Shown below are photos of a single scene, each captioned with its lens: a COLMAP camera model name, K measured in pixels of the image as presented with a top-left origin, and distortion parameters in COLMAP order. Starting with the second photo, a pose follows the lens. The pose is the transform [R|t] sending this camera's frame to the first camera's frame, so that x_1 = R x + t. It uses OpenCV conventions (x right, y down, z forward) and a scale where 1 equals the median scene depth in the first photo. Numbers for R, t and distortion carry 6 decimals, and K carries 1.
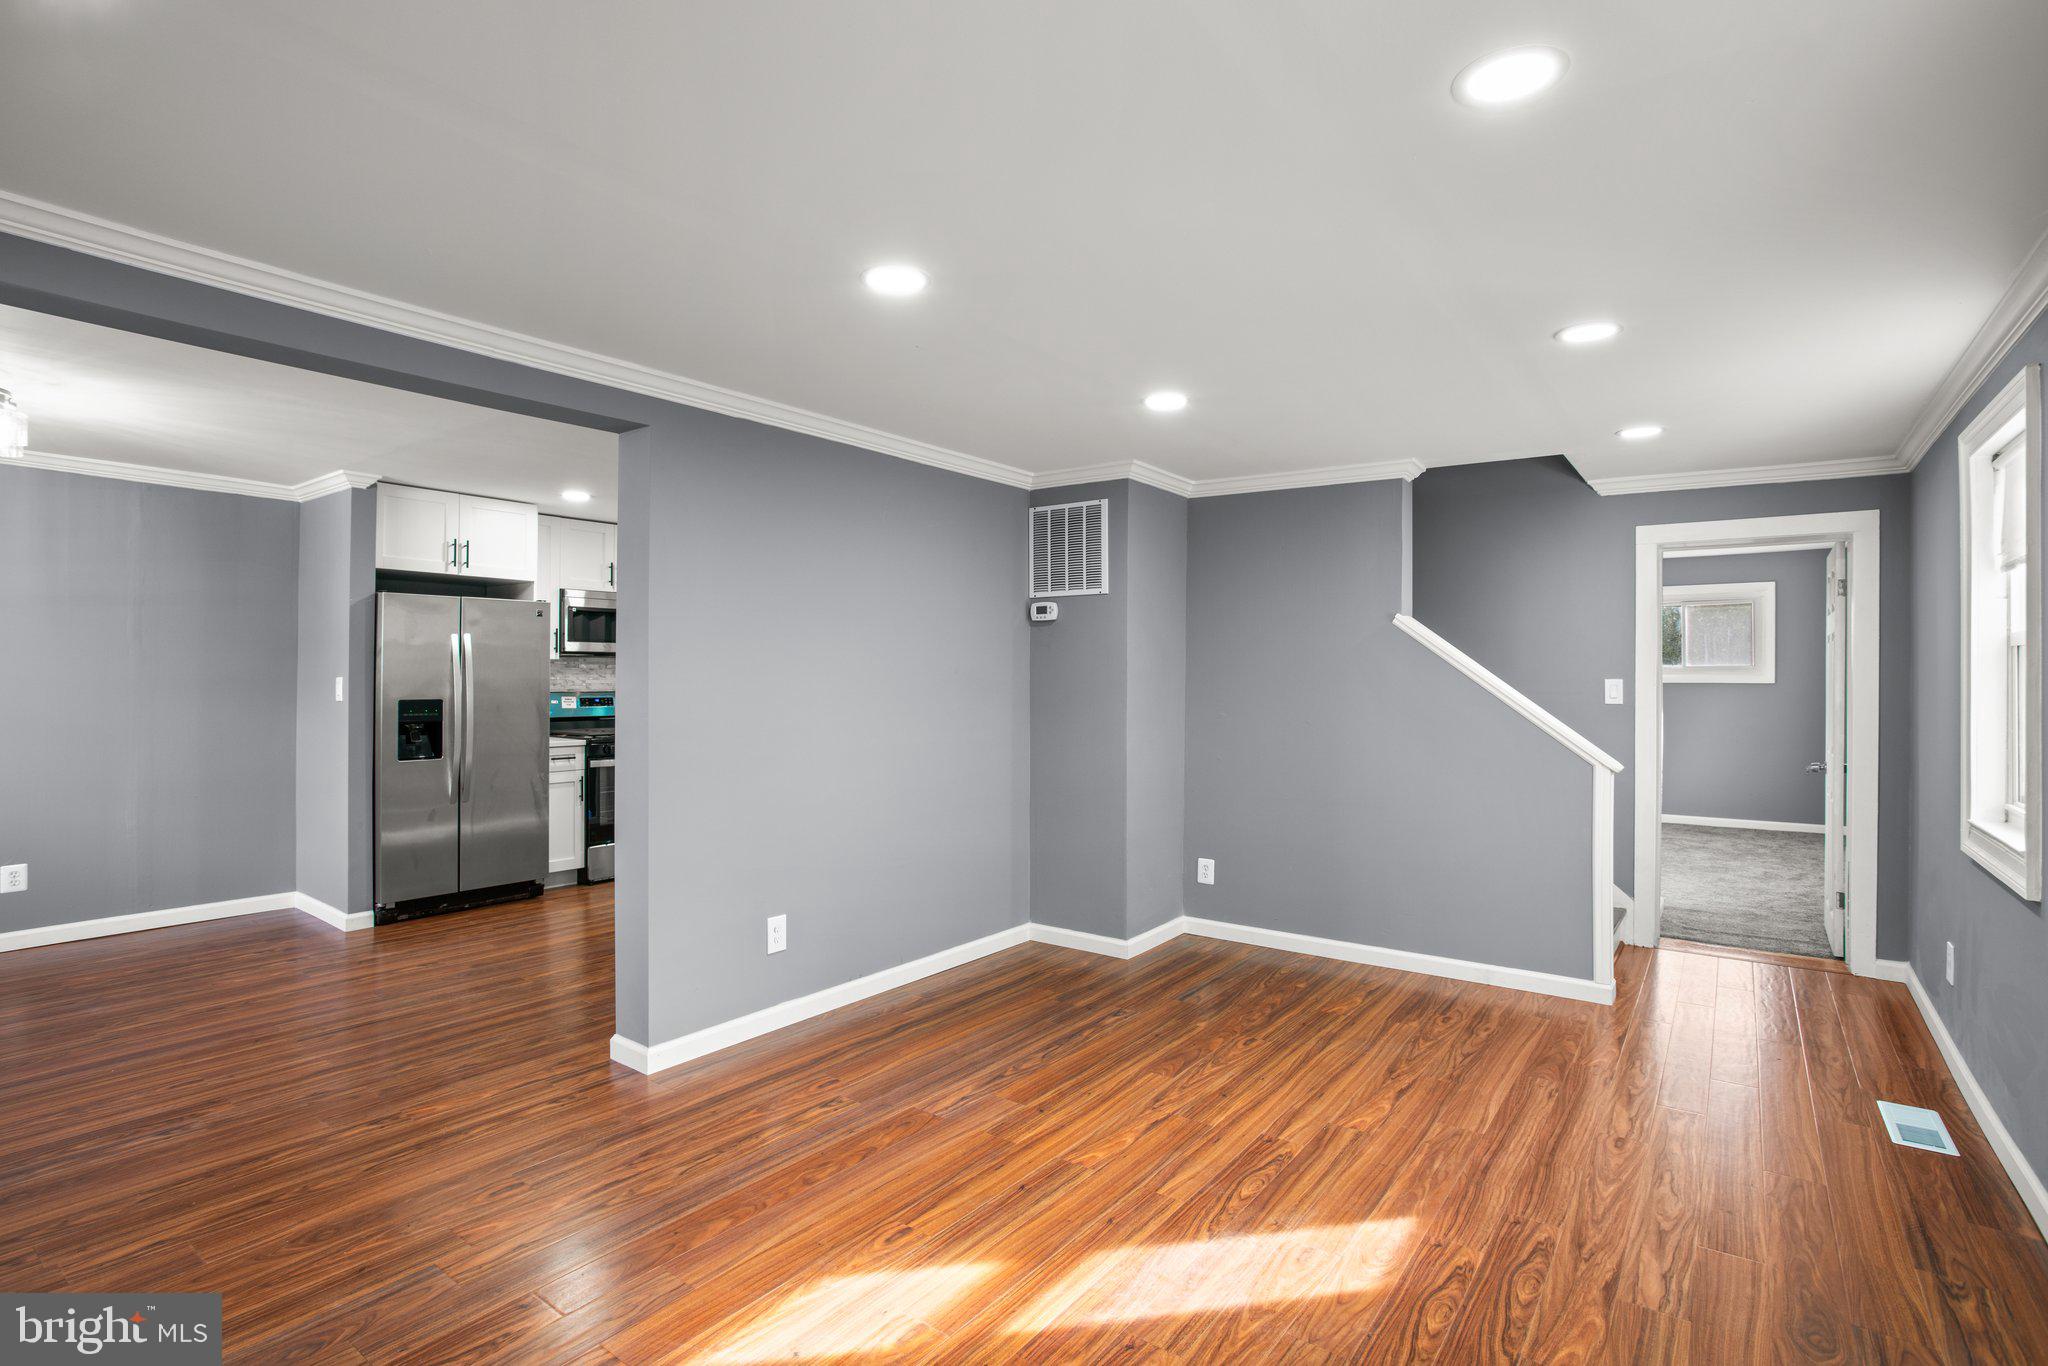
lens RADIAL K [[994.4, 0, 1029.8], [0, 994.4, 676.4], [0, 0, 1]] dist [-0.068784, 0.032854]
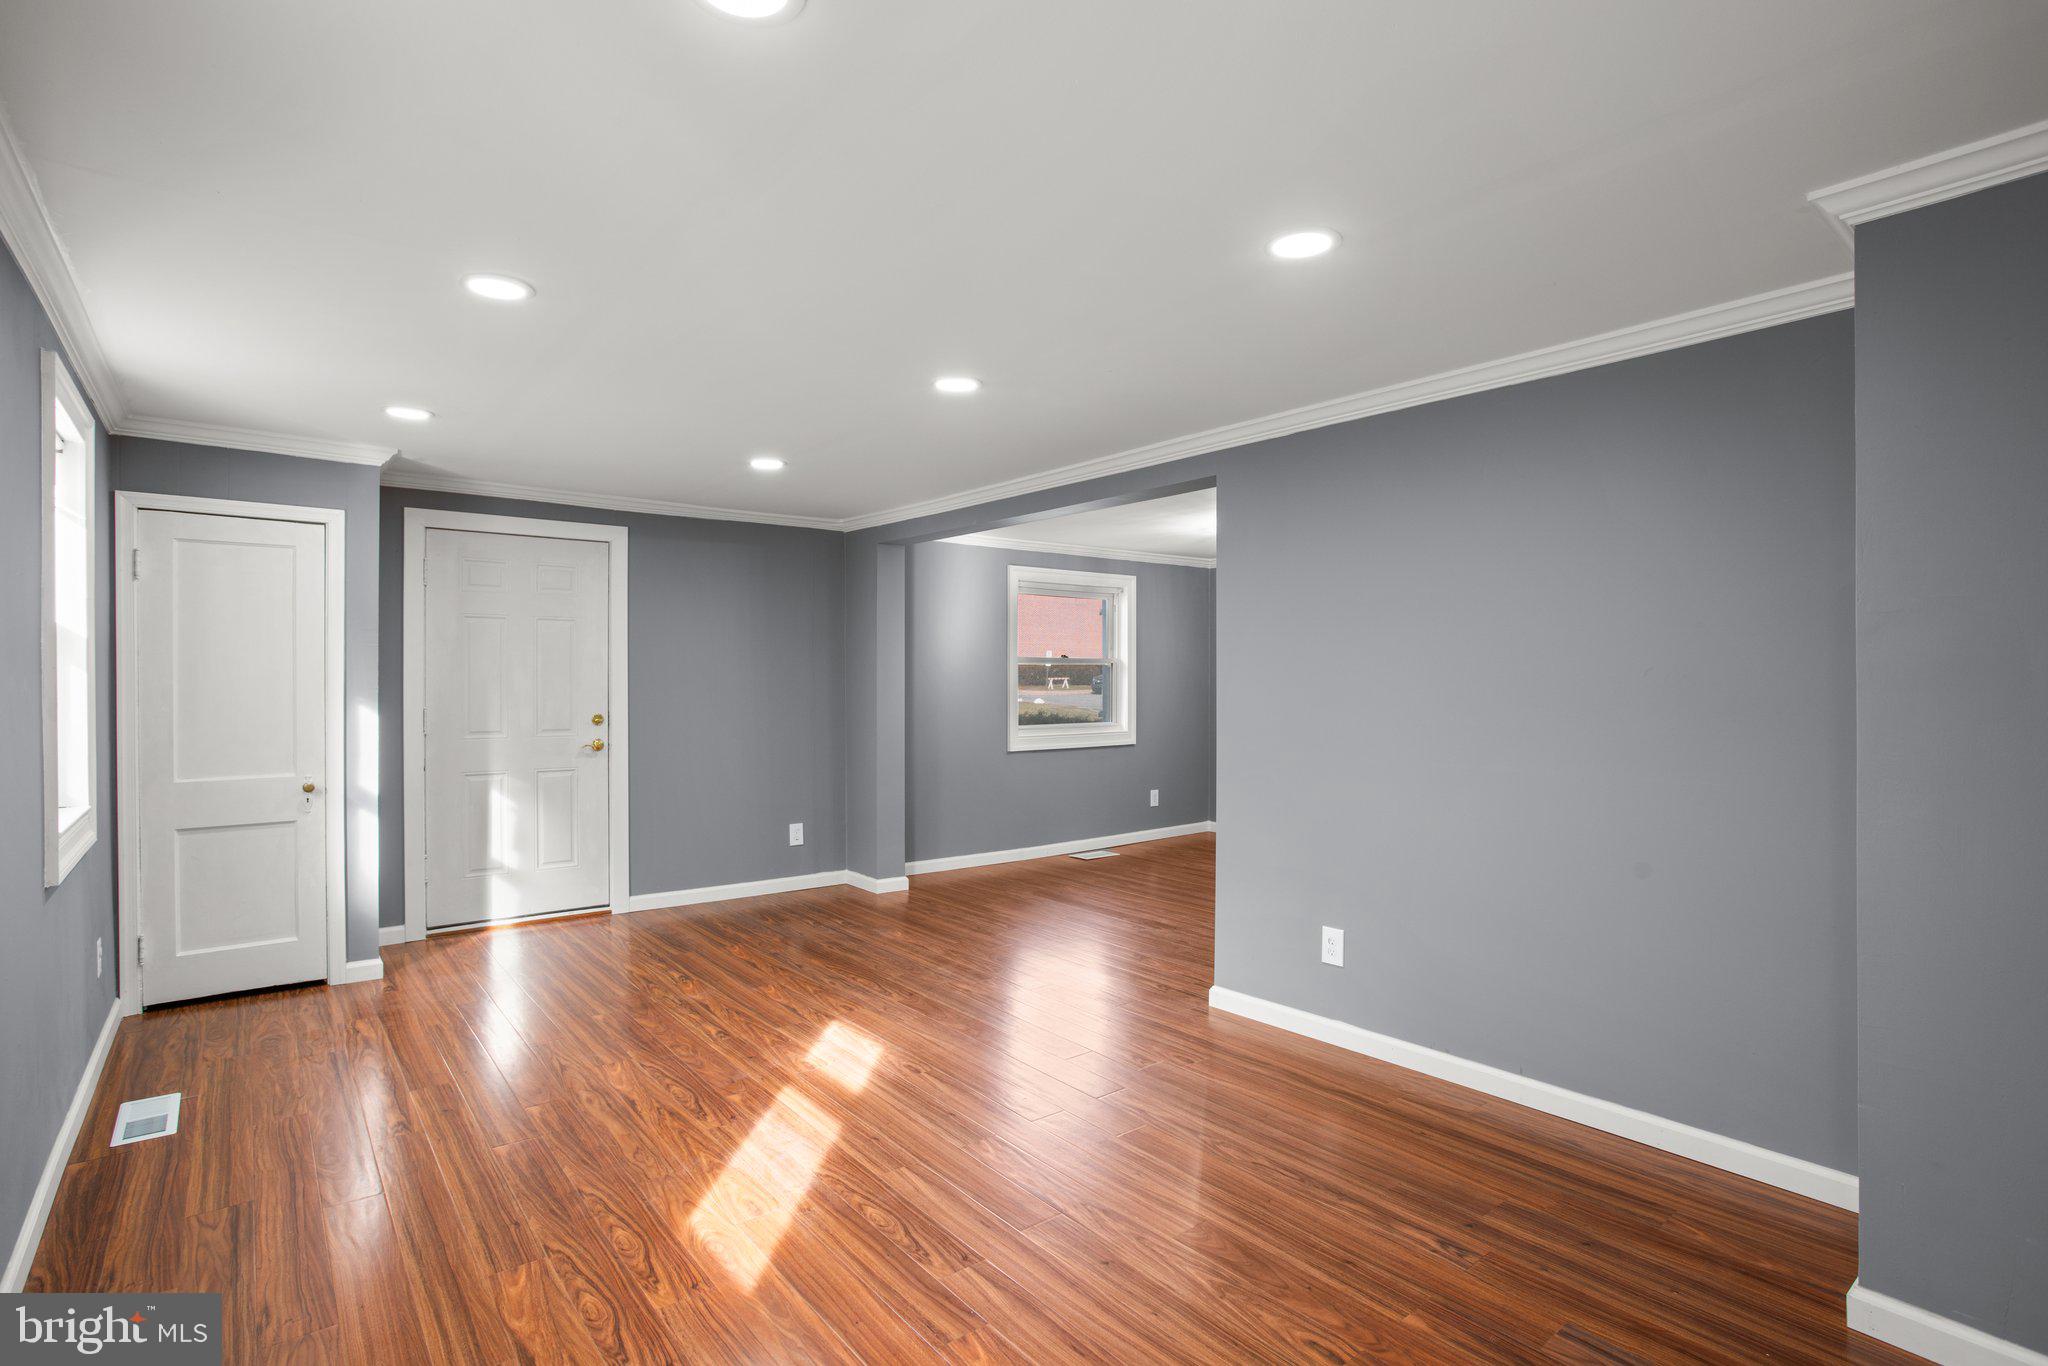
lens RADIAL K [[1017.1, 0, 1014.1], [0, 1017.1, 672.4], [0, 0, 1]] dist [-0.070300, 0.037279]
pose [[-0.272946, -0.012710, -0.961945, 0.718218], [-0.003096, 0.999919, -0.012333, 0.004276], [0.962024, -0.000388, -0.272963, 0.884613]]
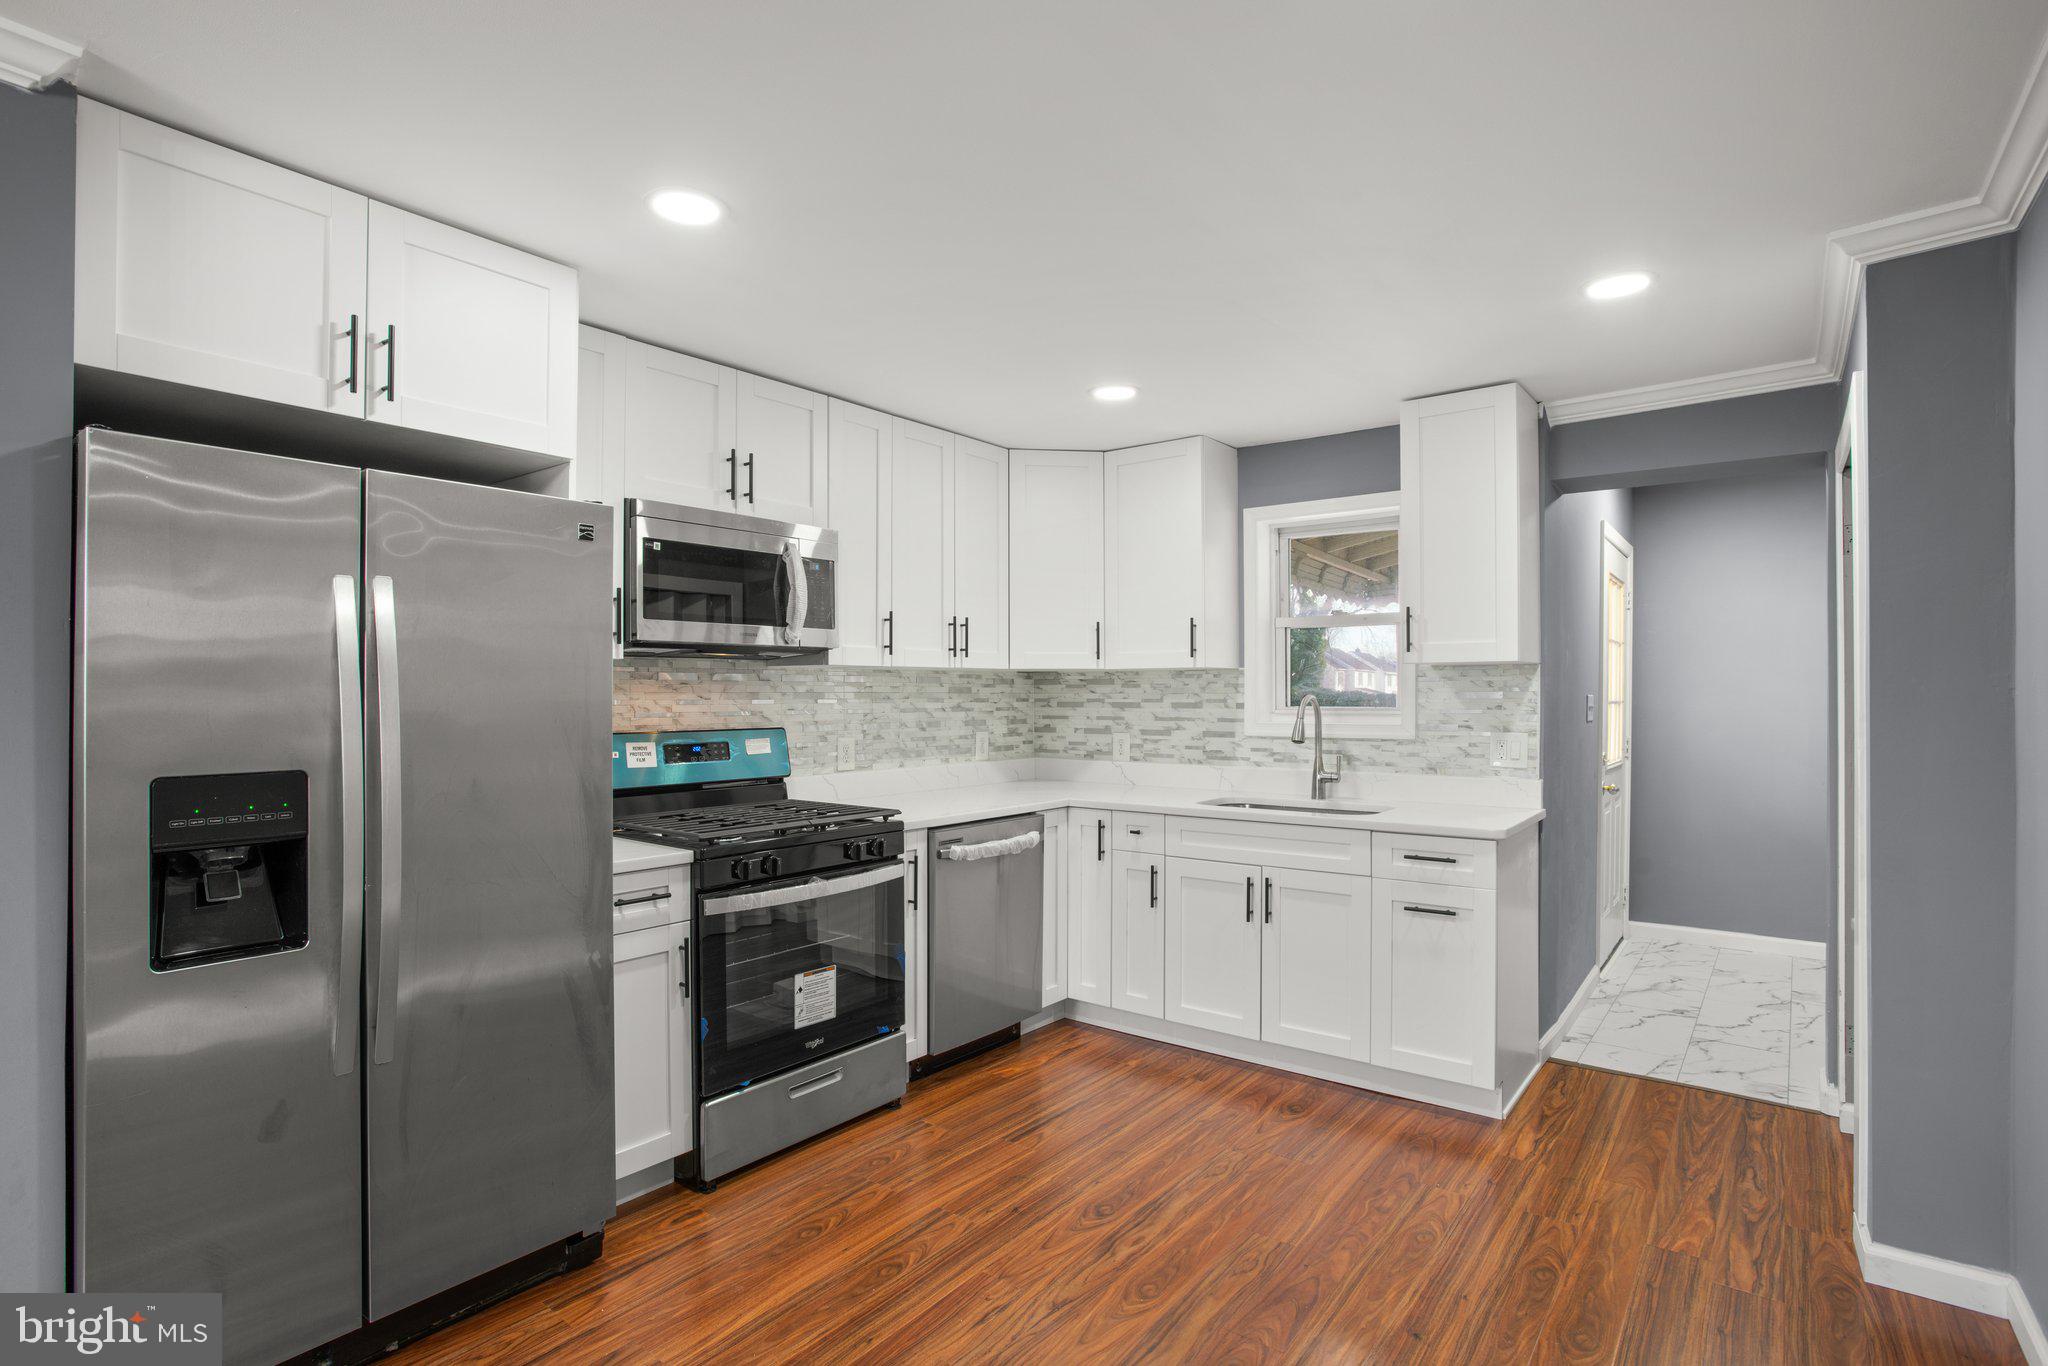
lens RADIAL K [[1011.3, 0, 1008.2], [0, 1011.3, 701.6], [0, 0, 1]] dist [-0.067930, 0.035138]
pose [[0.999125, -0.005658, -0.041433, -0.447822], [0.005969, 0.999955, 0.007386, -0.001412], [0.041389, -0.007627, 0.999114, 0.864510]]
